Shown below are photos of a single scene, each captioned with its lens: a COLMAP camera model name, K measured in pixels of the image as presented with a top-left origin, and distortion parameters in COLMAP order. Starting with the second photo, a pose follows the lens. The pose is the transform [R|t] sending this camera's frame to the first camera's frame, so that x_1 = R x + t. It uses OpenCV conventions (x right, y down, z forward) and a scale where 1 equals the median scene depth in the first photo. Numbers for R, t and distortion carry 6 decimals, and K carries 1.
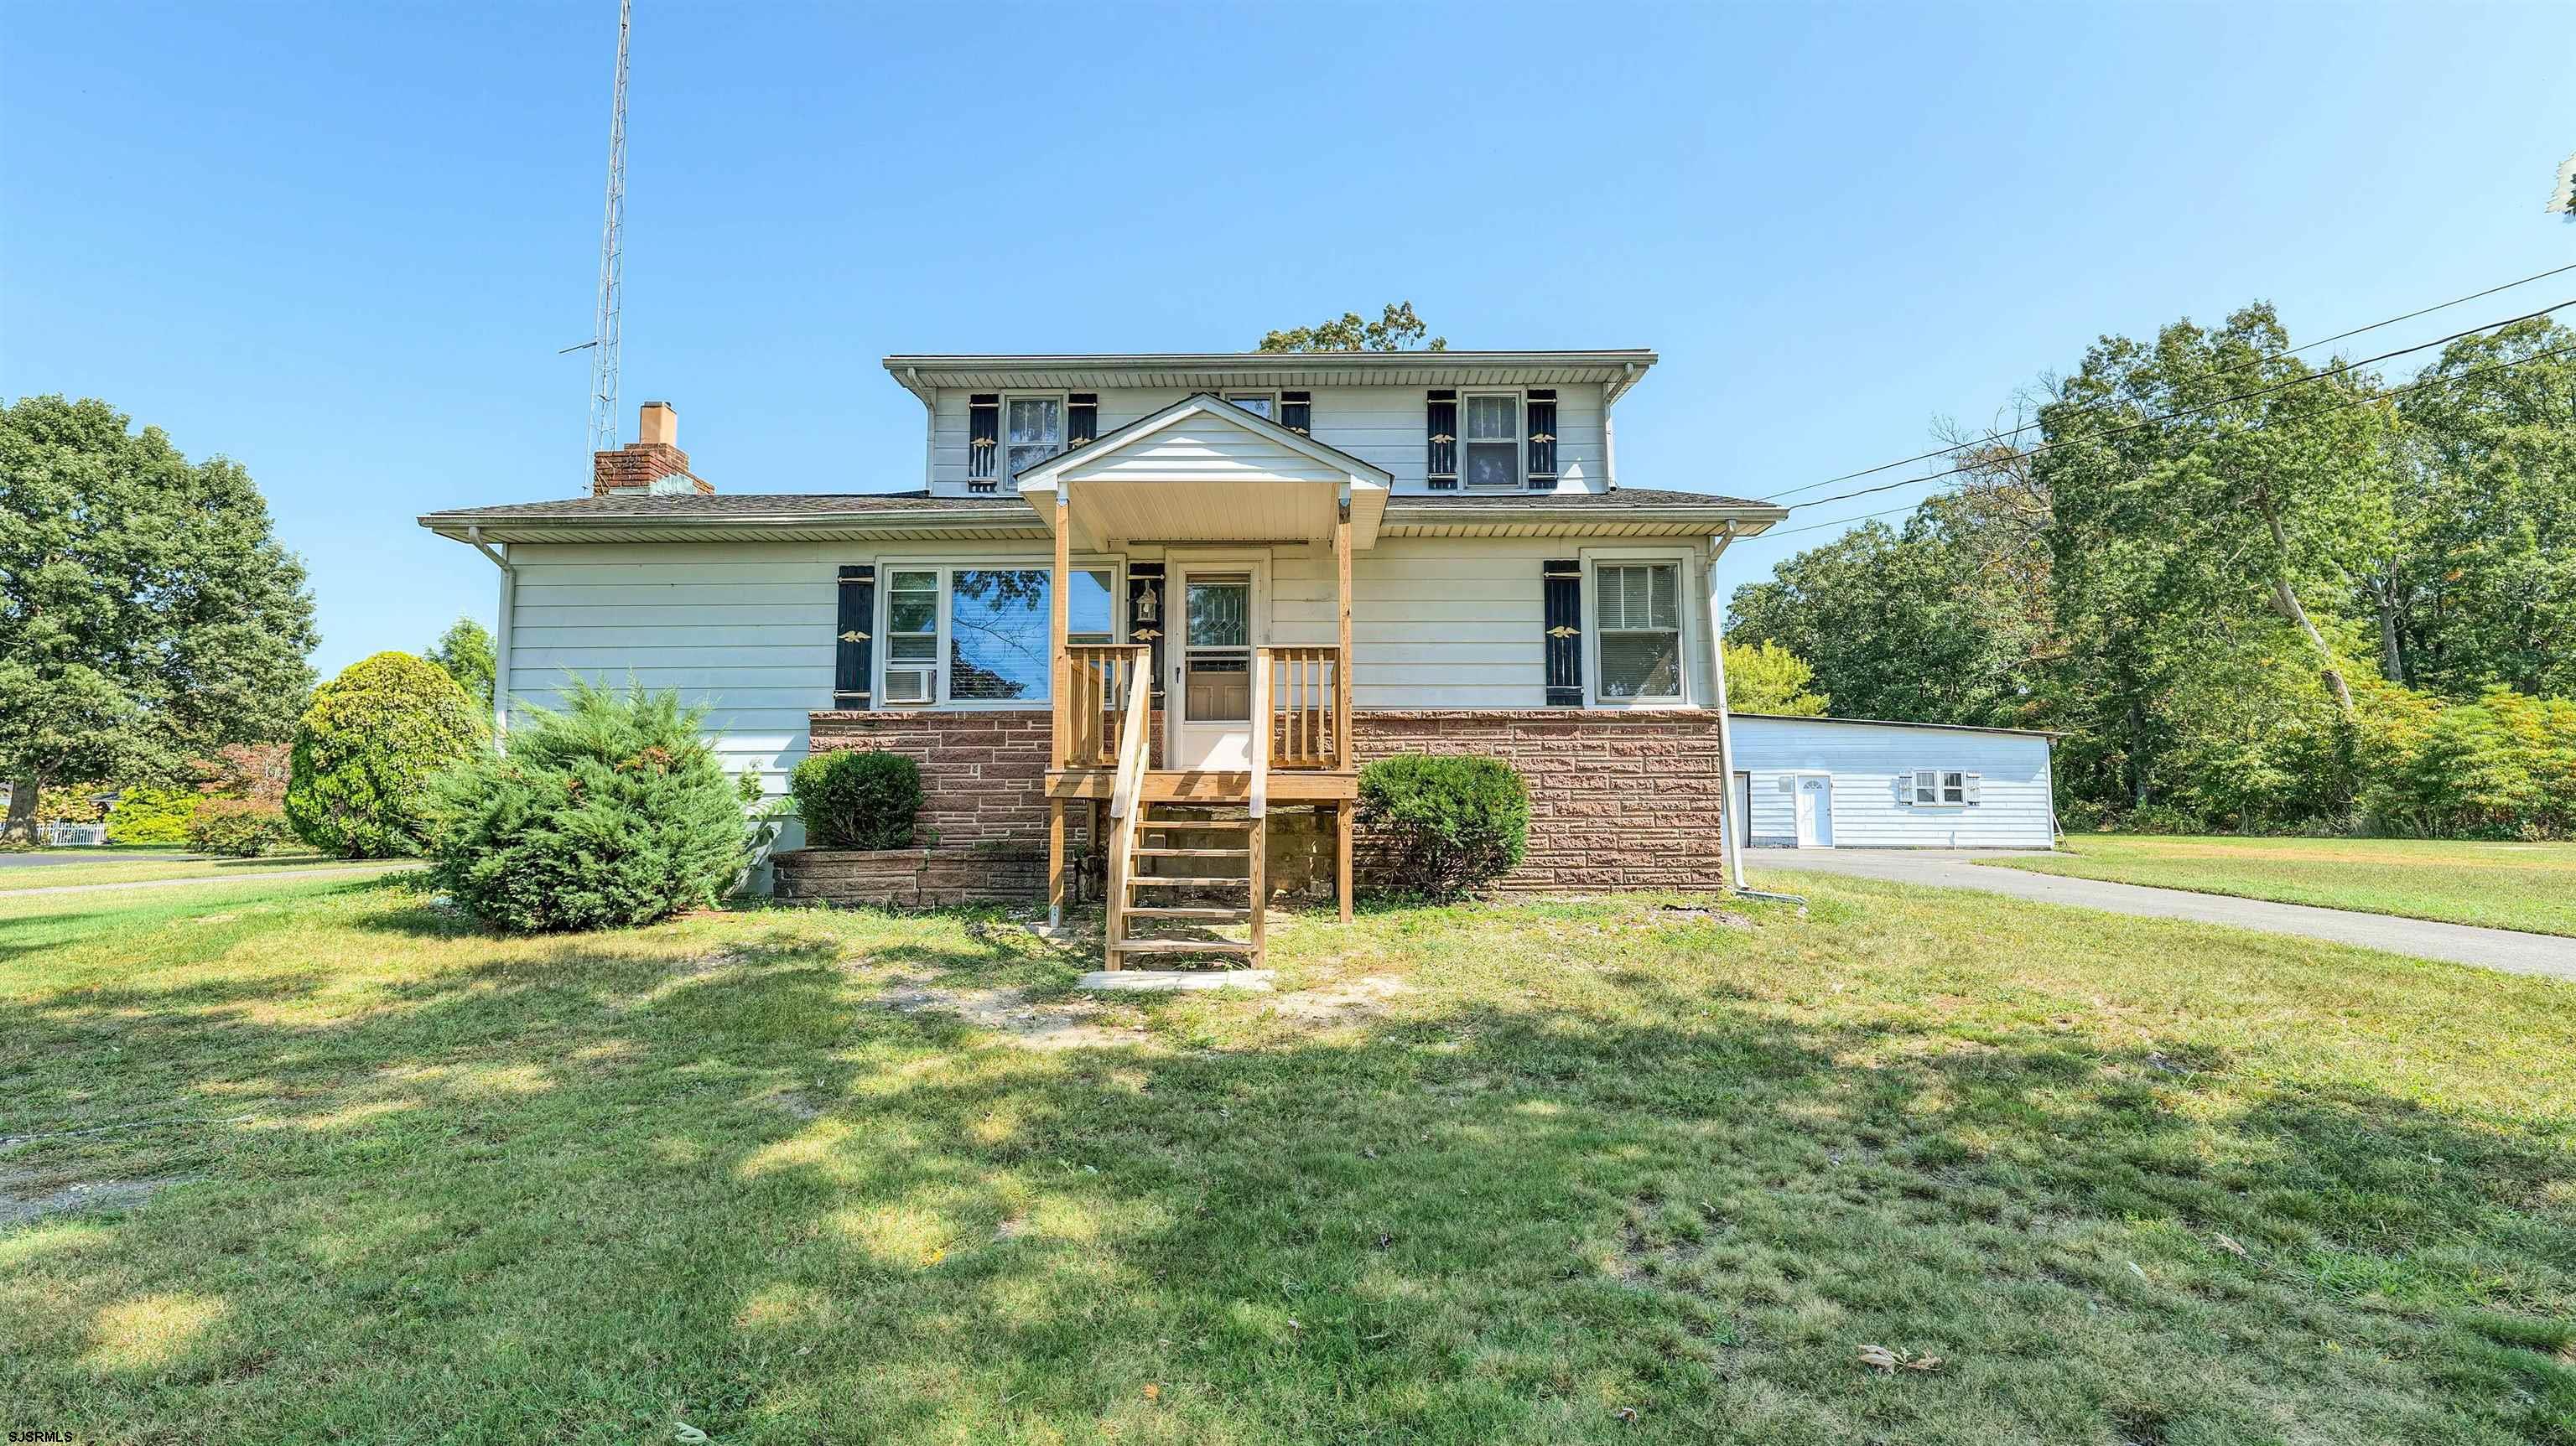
lens RADIAL K [[1157.6, 0, 1282.6], [0, 1157.6, 712.9], [0, 0, 1]] dist [0.000078, 0.000569]
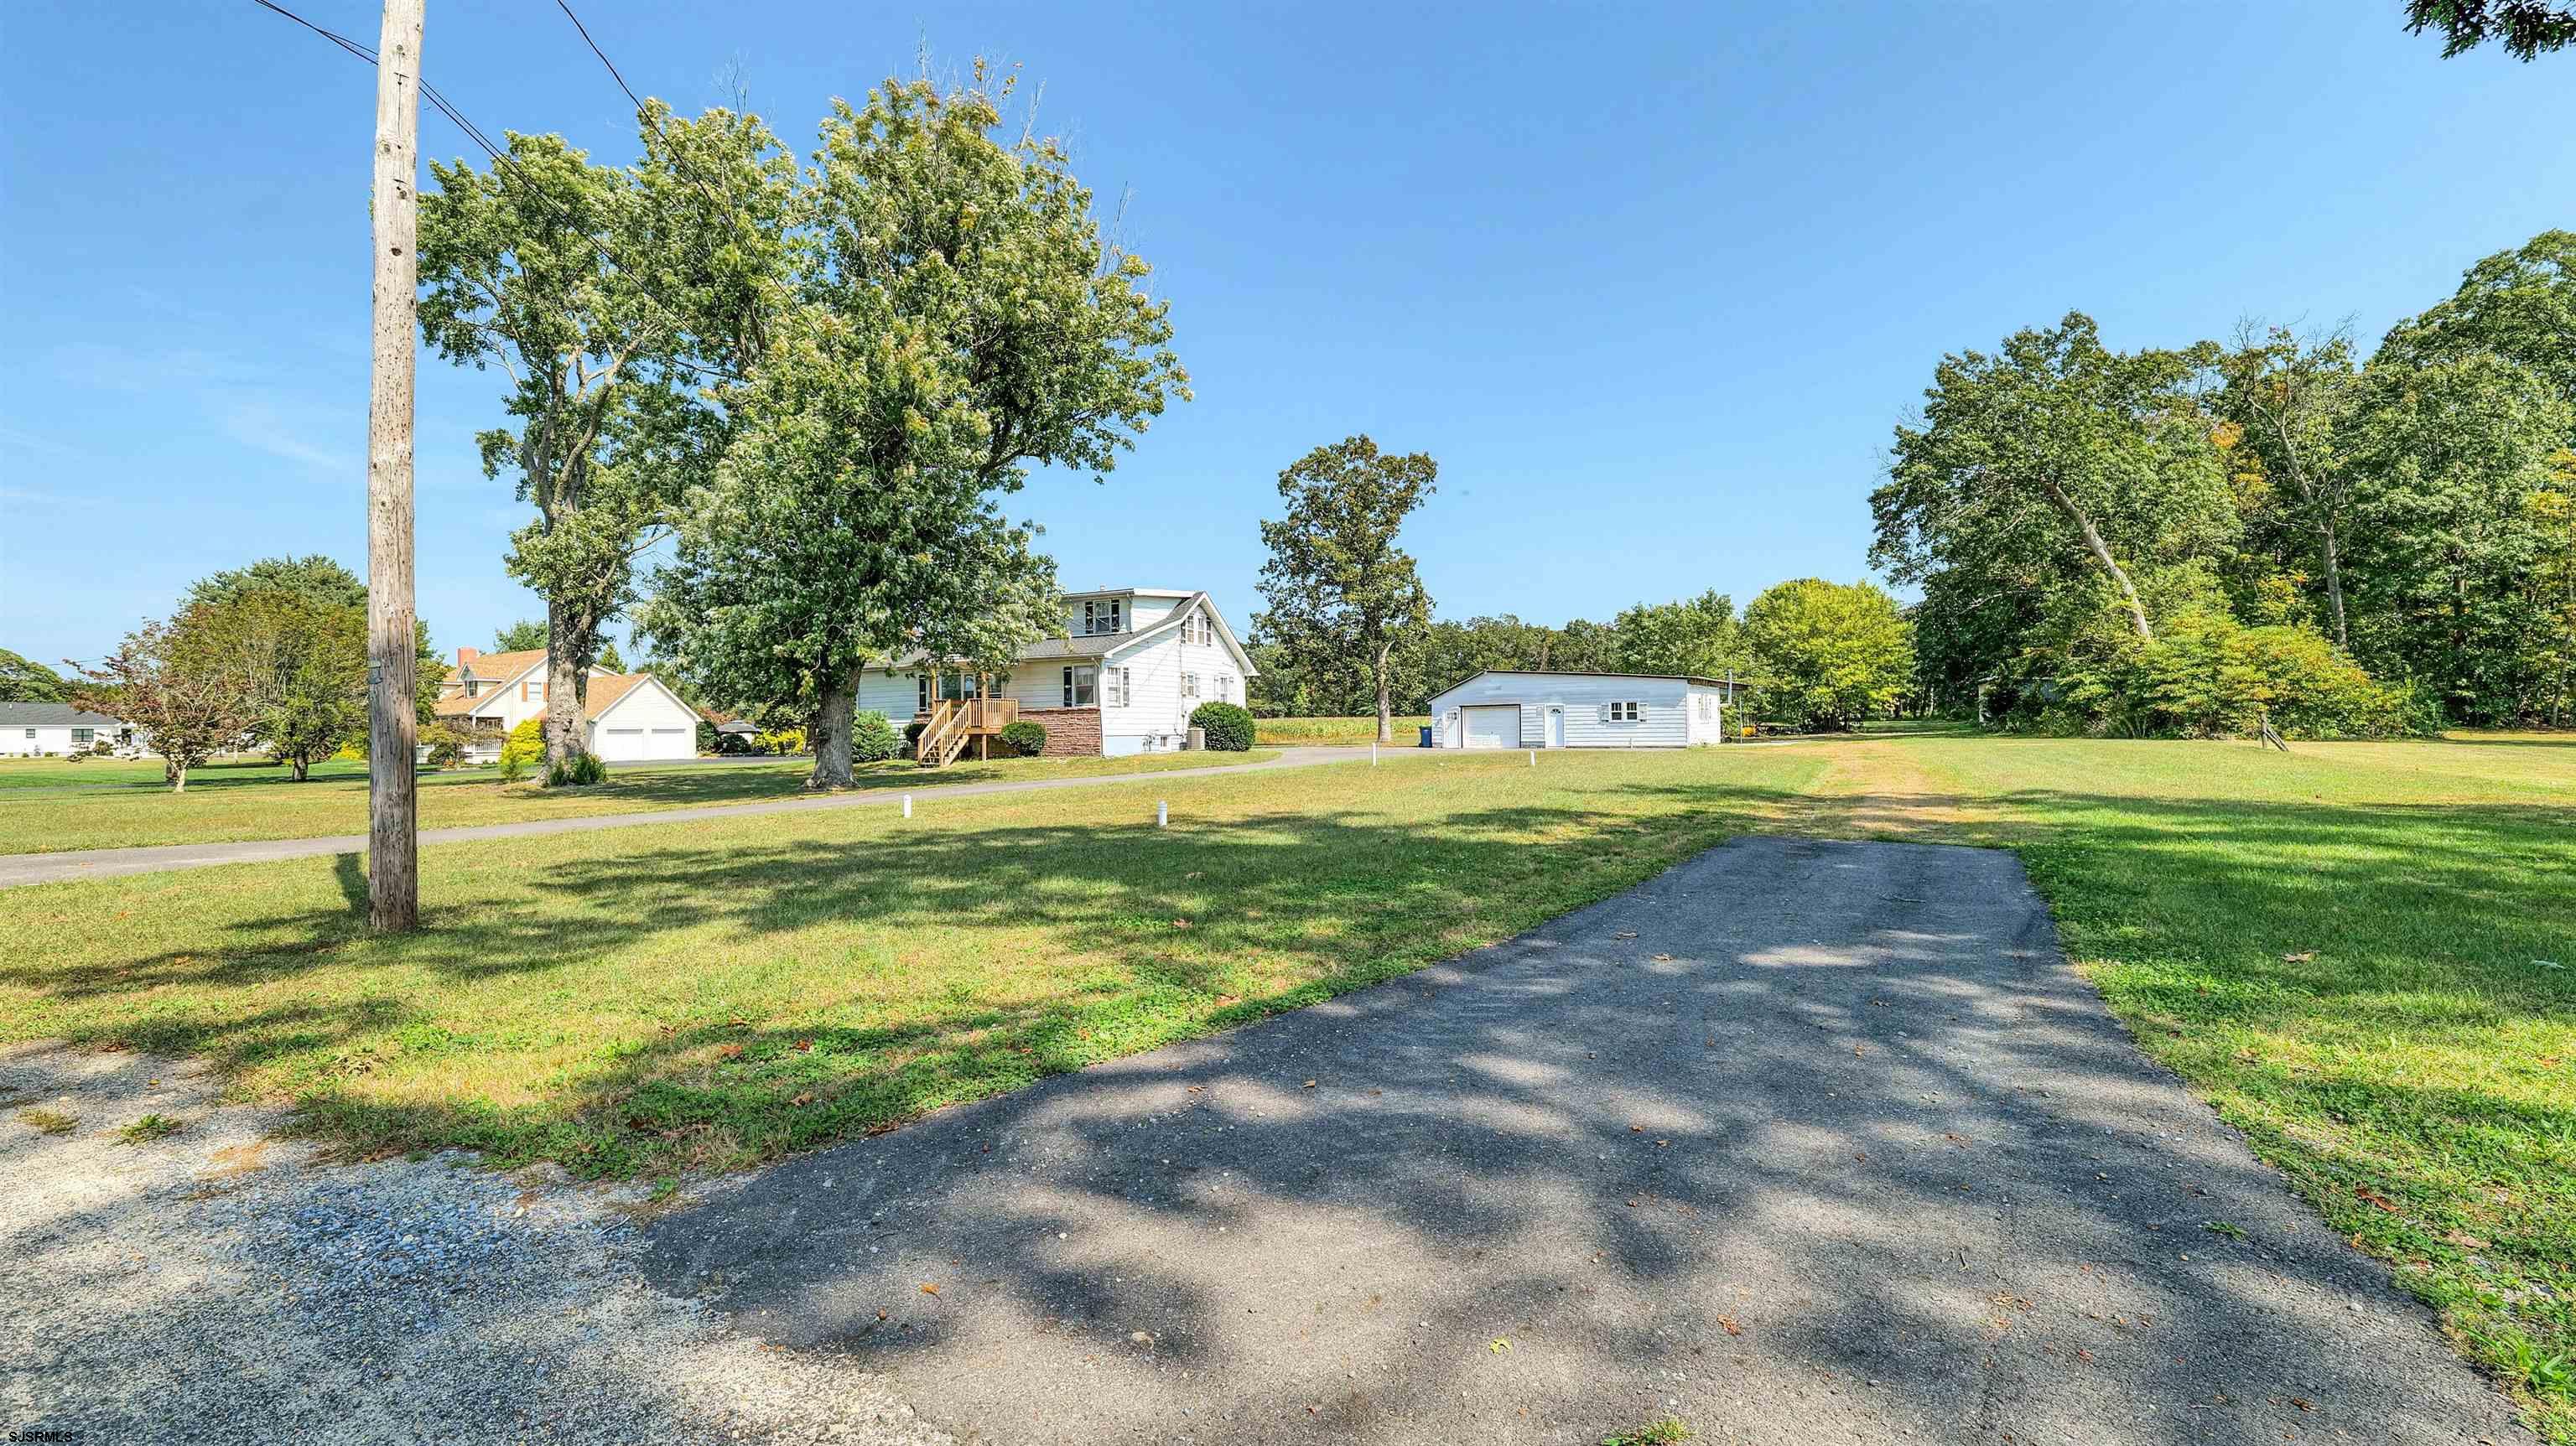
lens RADIAL K [[1045.2, 0, 1278.9], [0, 1045.2, 718.3], [0, 0, 1]] dist [-0.014063, 0.000477]
pose [[0.908251, -0.018966, -0.417996, 0.747587], [0.051475, 0.996449, 0.066636, -0.052347], [0.415248, -0.082038, 0.906002, -0.582245]]
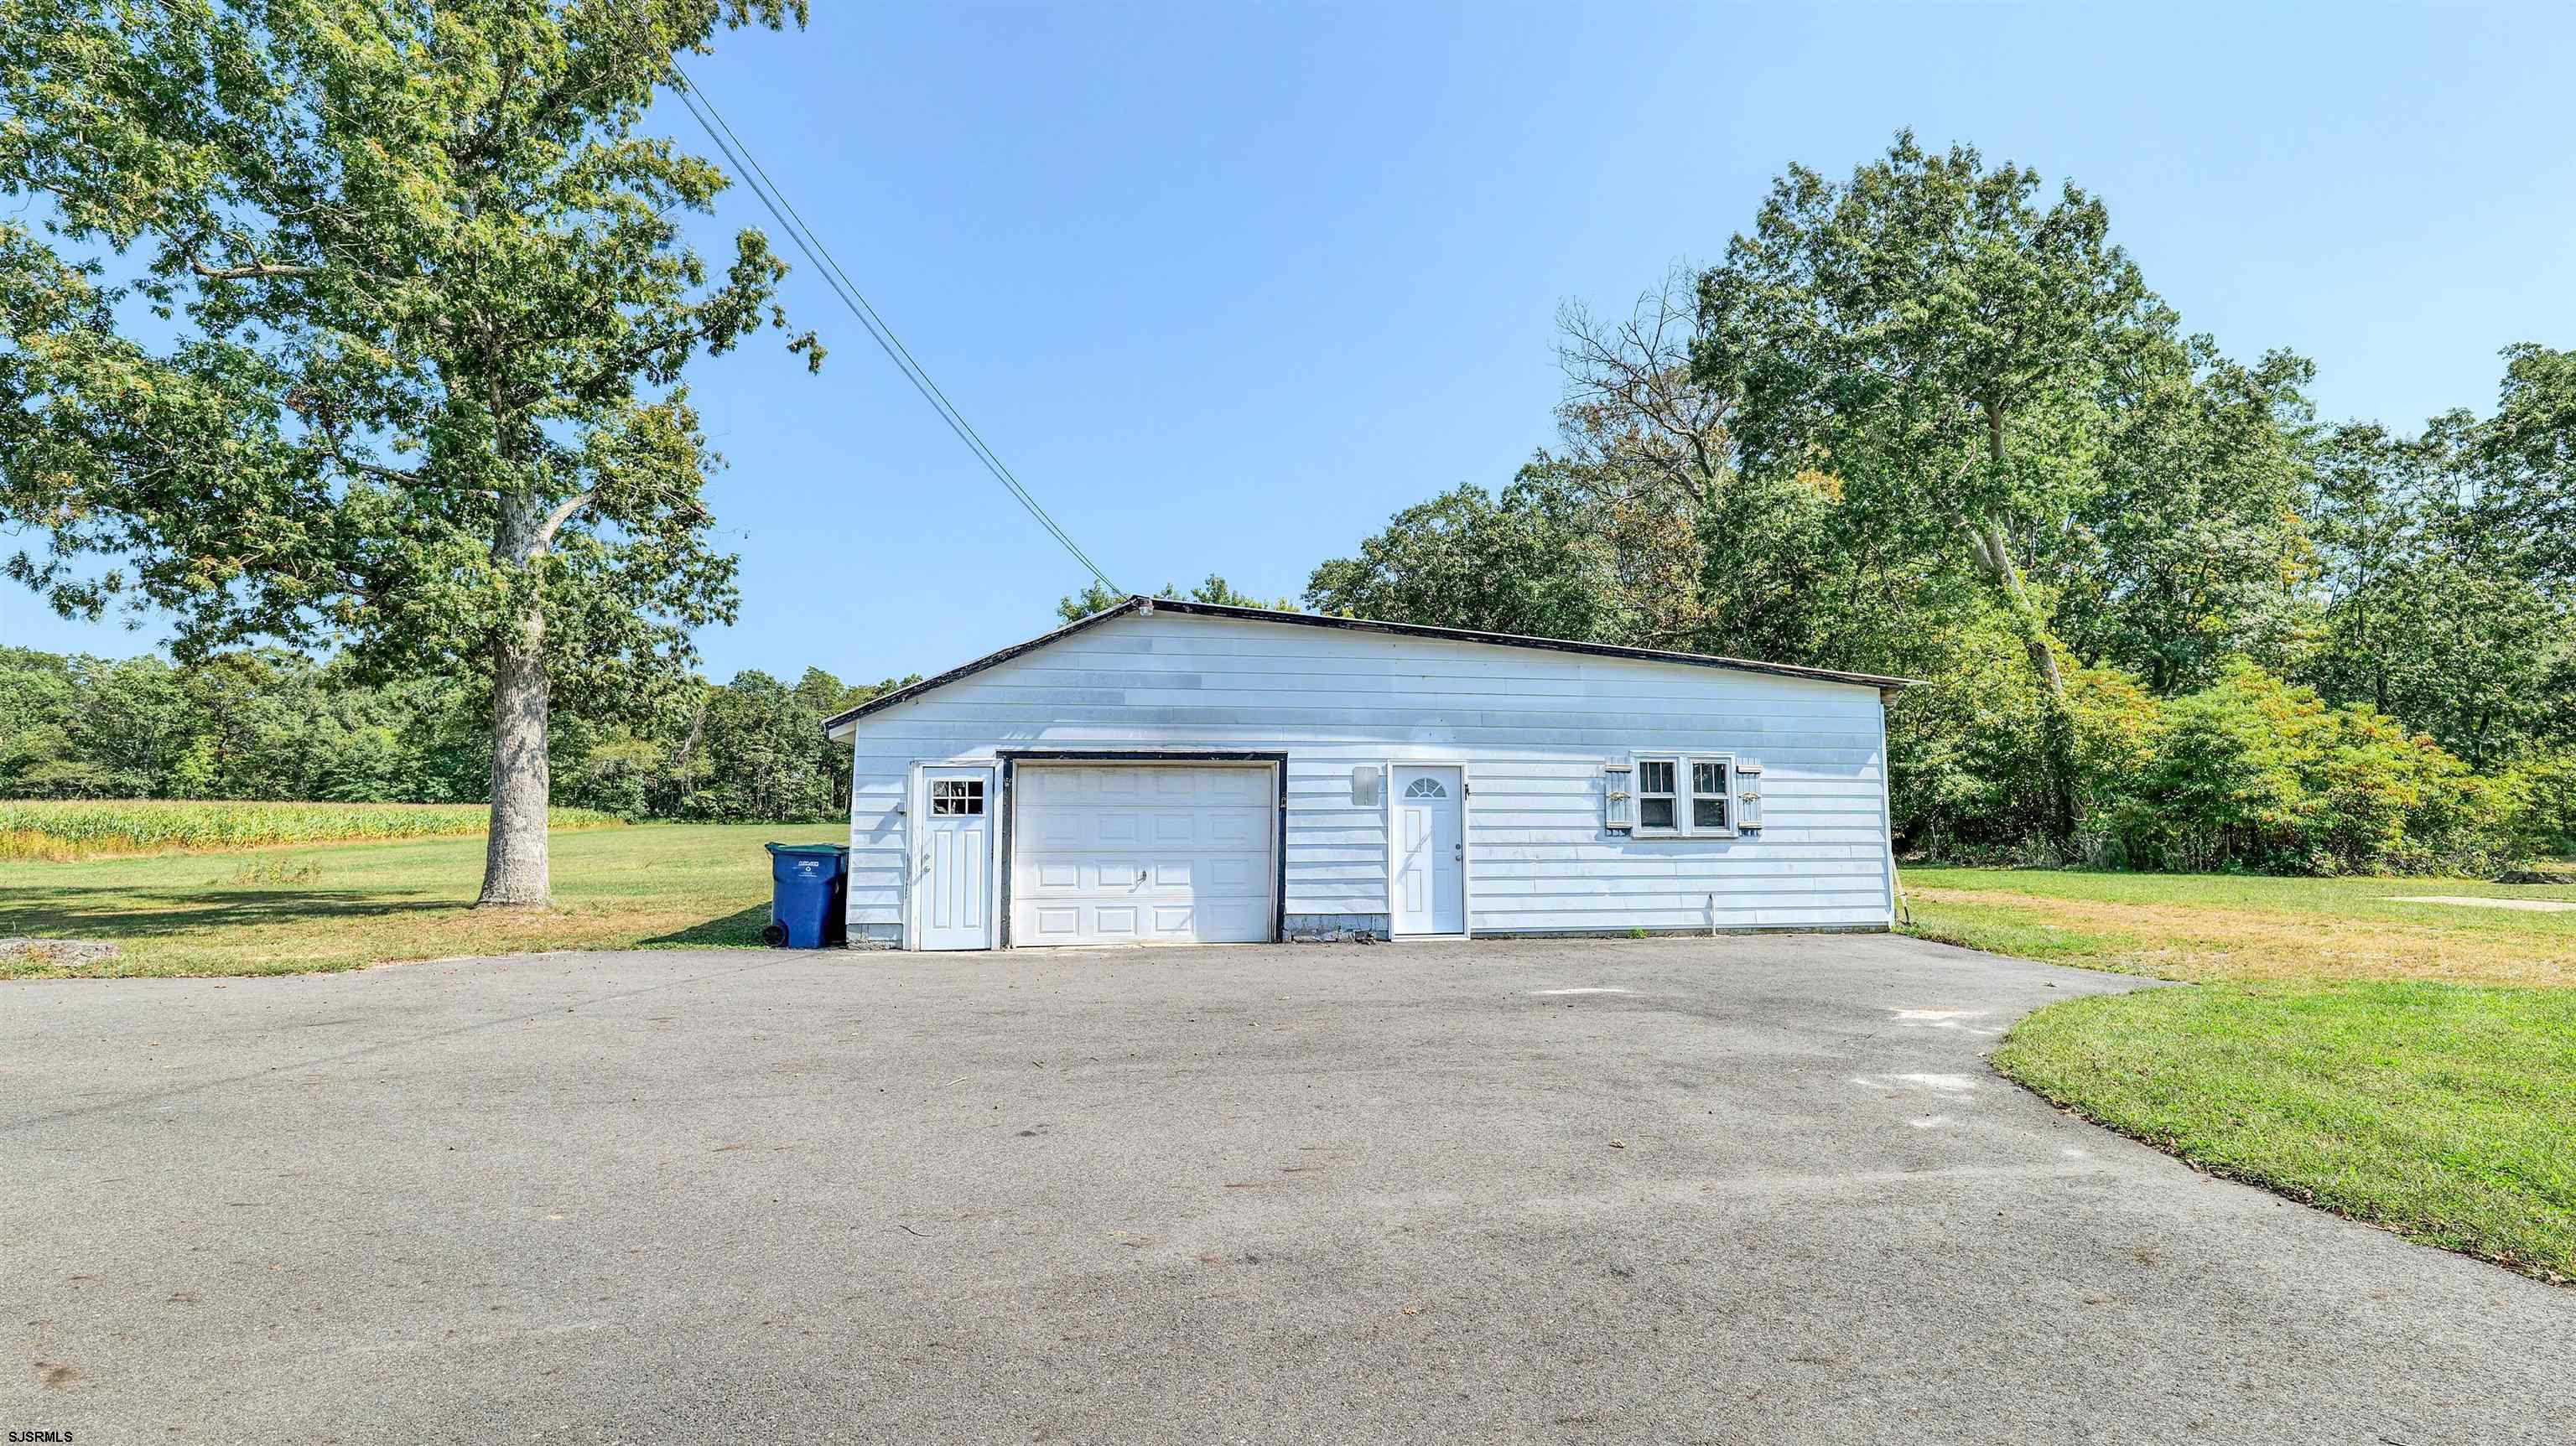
lens RADIAL K [[1157.6, 0, 1275.2], [0, 1157.6, 697.7], [0, 0, 1]] dist [0.000078, 0.000569]
pose [[0.945983, 0.032905, 0.322542, 0.274592], [-0.026548, 0.999357, -0.024087, 0.041983], [-0.323127, 0.014223, 0.946249, 0.631104]]
